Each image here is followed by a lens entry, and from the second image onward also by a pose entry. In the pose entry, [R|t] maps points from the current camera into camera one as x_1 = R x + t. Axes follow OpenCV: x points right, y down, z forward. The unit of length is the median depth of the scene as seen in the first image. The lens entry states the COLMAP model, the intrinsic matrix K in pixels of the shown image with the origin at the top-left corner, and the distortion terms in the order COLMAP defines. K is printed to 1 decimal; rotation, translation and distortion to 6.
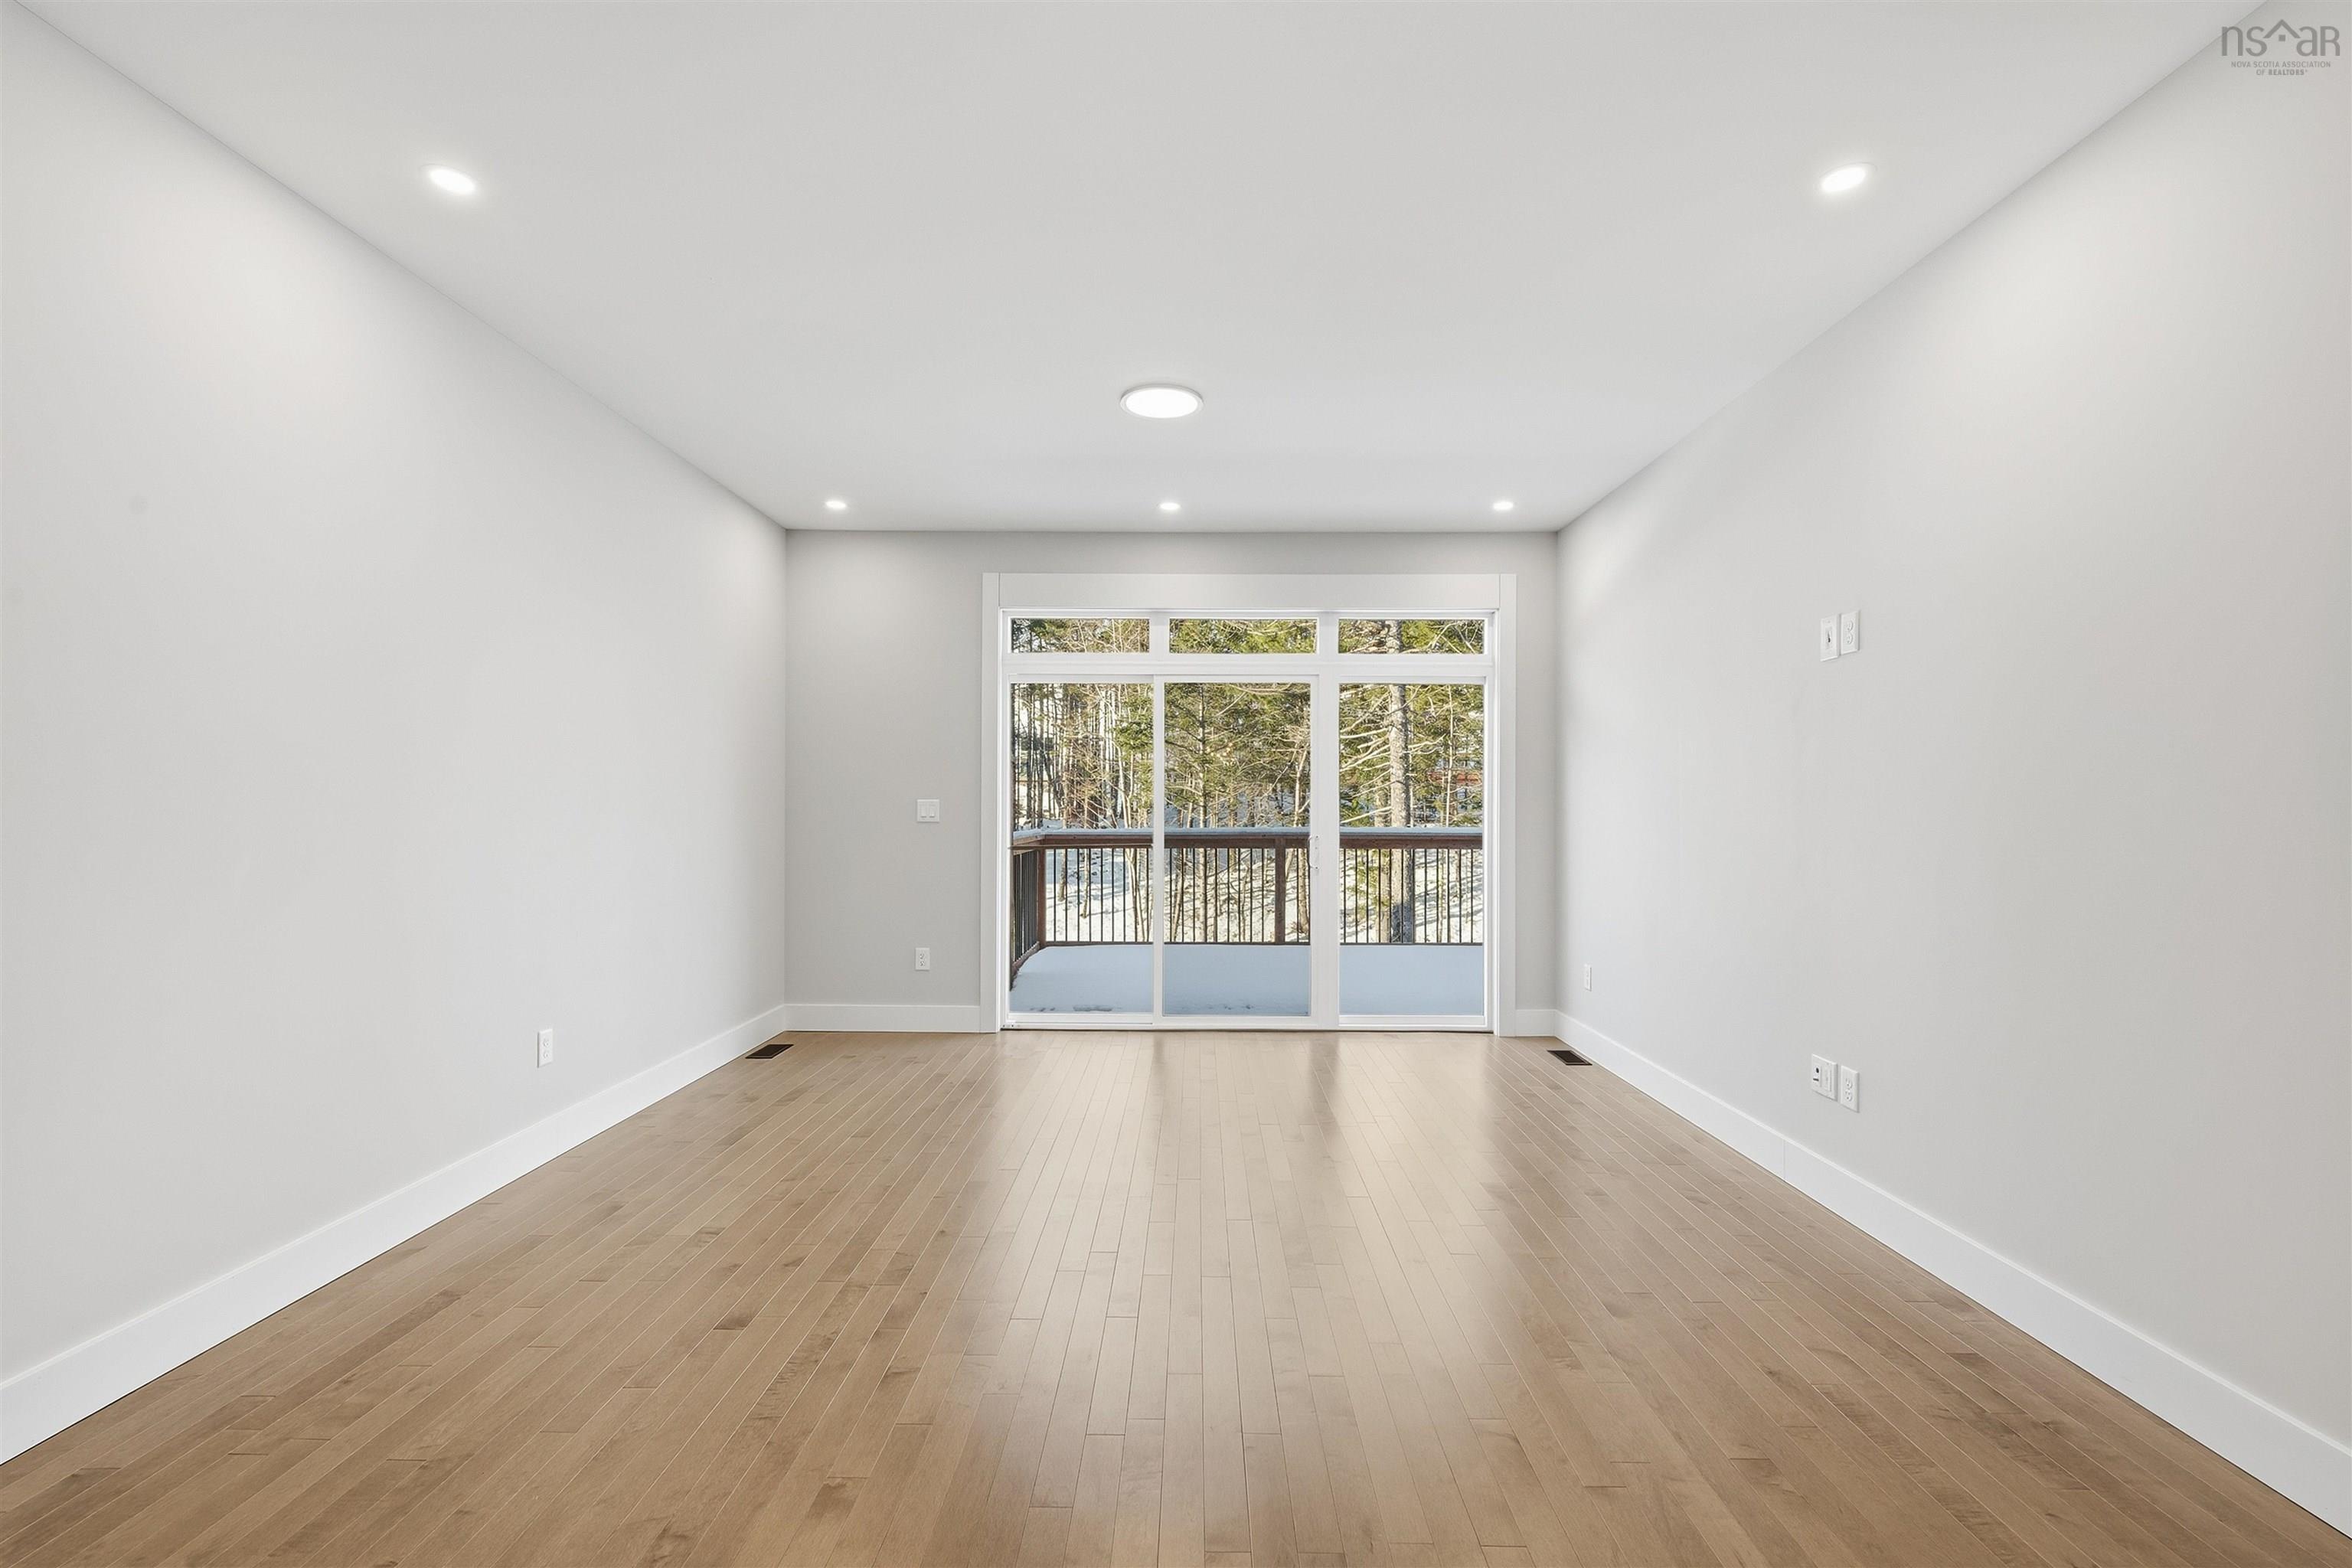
lens RADIAL K [[1033.2, 0, 1174.5], [0, 1033.2, 789.0], [0, 0, 1]] dist [0.012813, -0.000713]
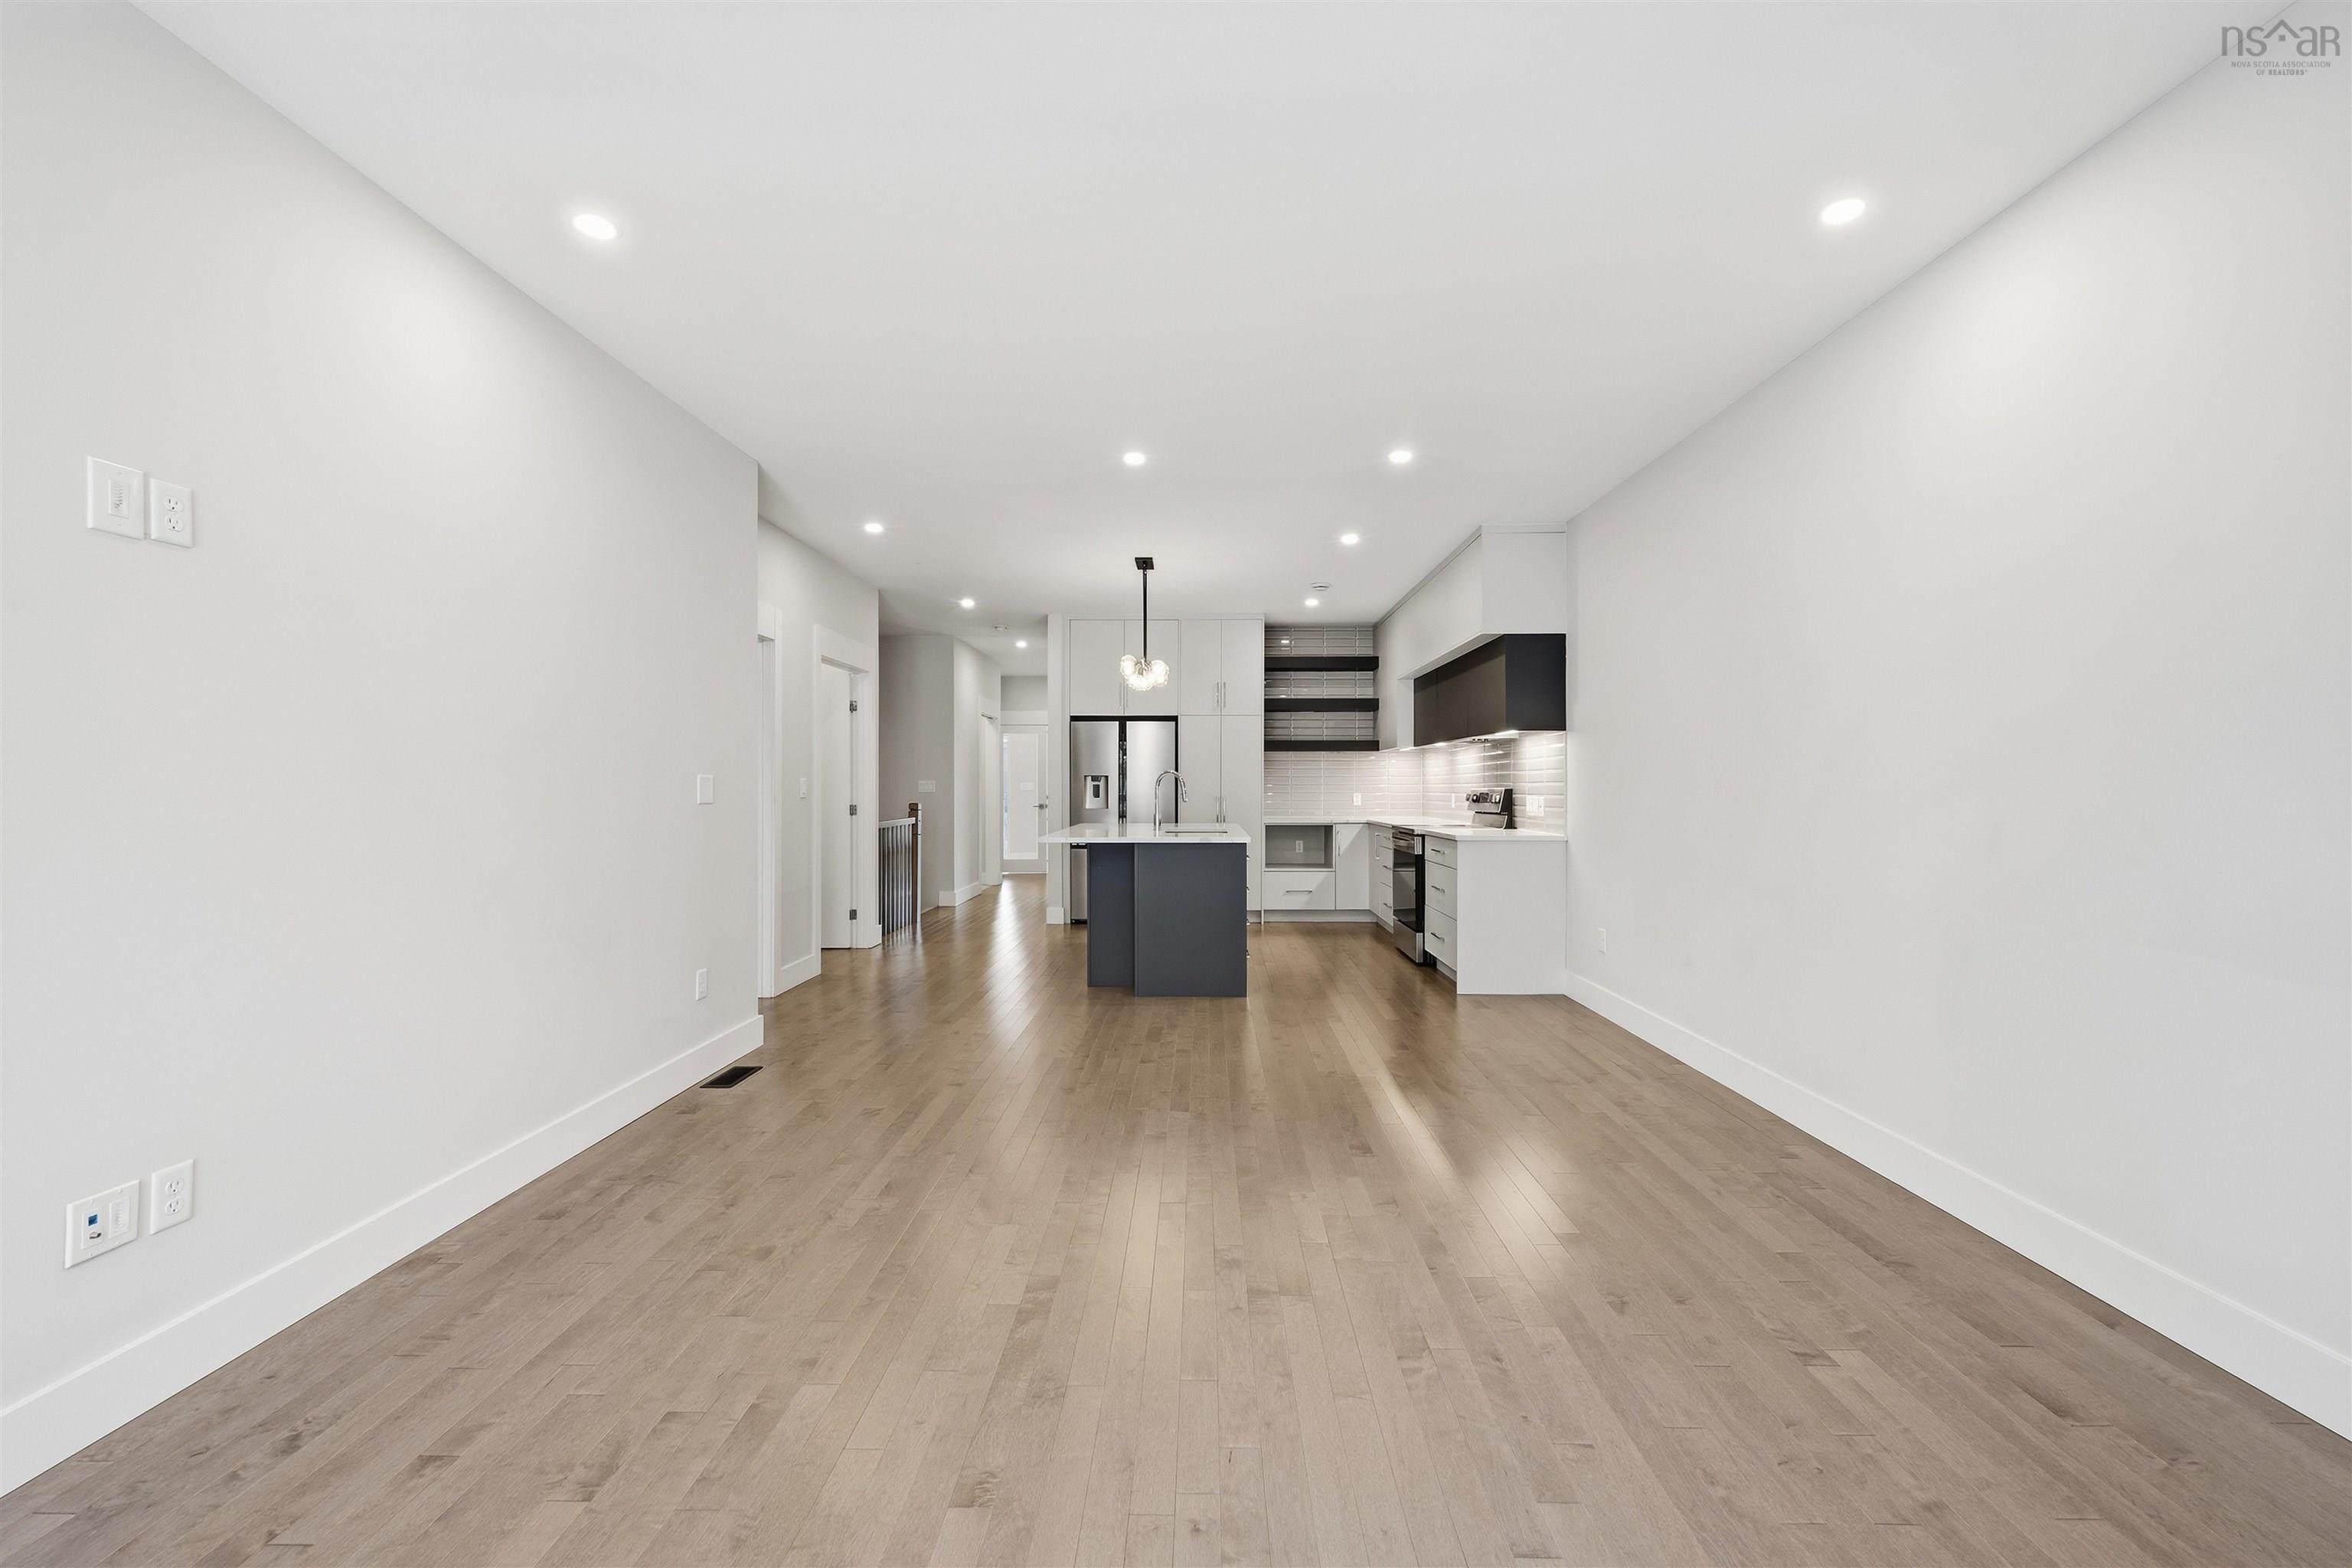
lens RADIAL K [[928.9, 0, 1165.9], [0, 928.9, 802.5], [0, 0, 1]] dist [0.000284, -0.000165]
pose [[-0.999863, -0.003619, 0.016143, 0.000800], [-0.003657, 0.999991, -0.002350, 0.018636], [-0.016135, -0.002408, -0.999867, 0.863792]]
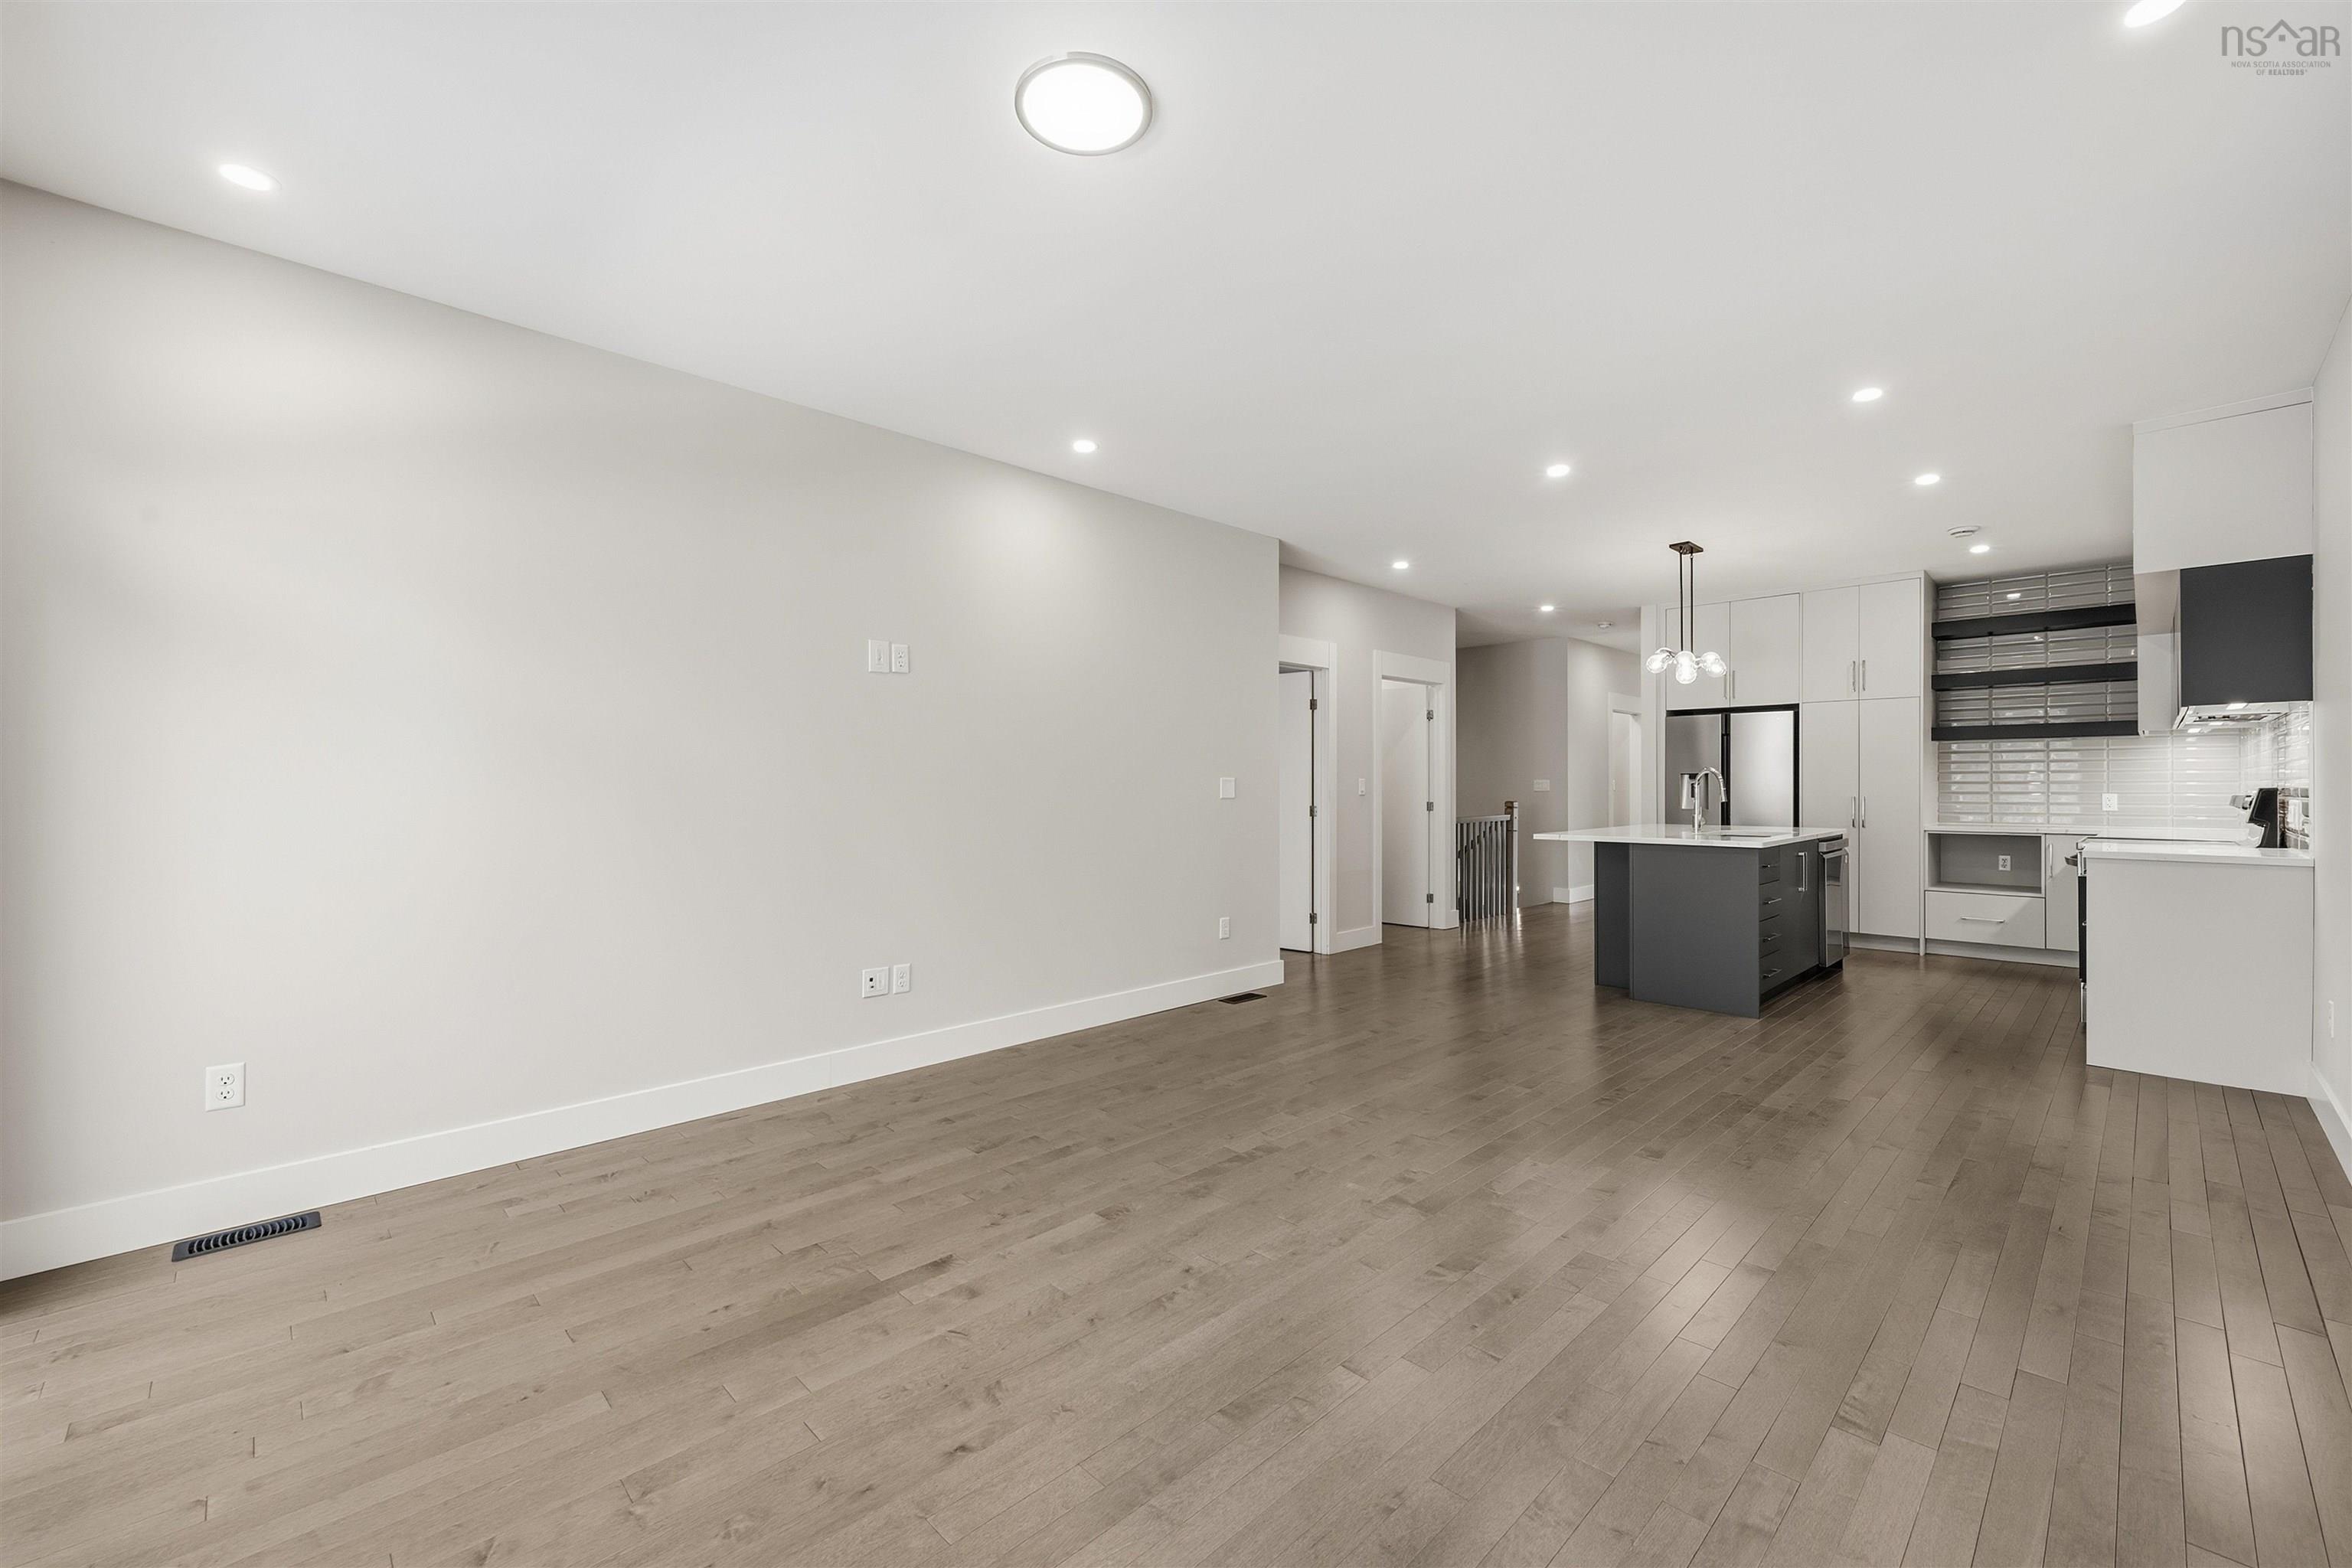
lens RADIAL K [[928.9, 0, 1196.0], [0, 928.9, 819.4], [0, 0, 1]] dist [0.000284, -0.000165]
pose [[-0.714666, -0.028110, 0.698901, -0.285541], [-0.014602, 0.999574, 0.025272, 0.016856], [-0.699314, 0.007856, -0.714772, 0.885841]]
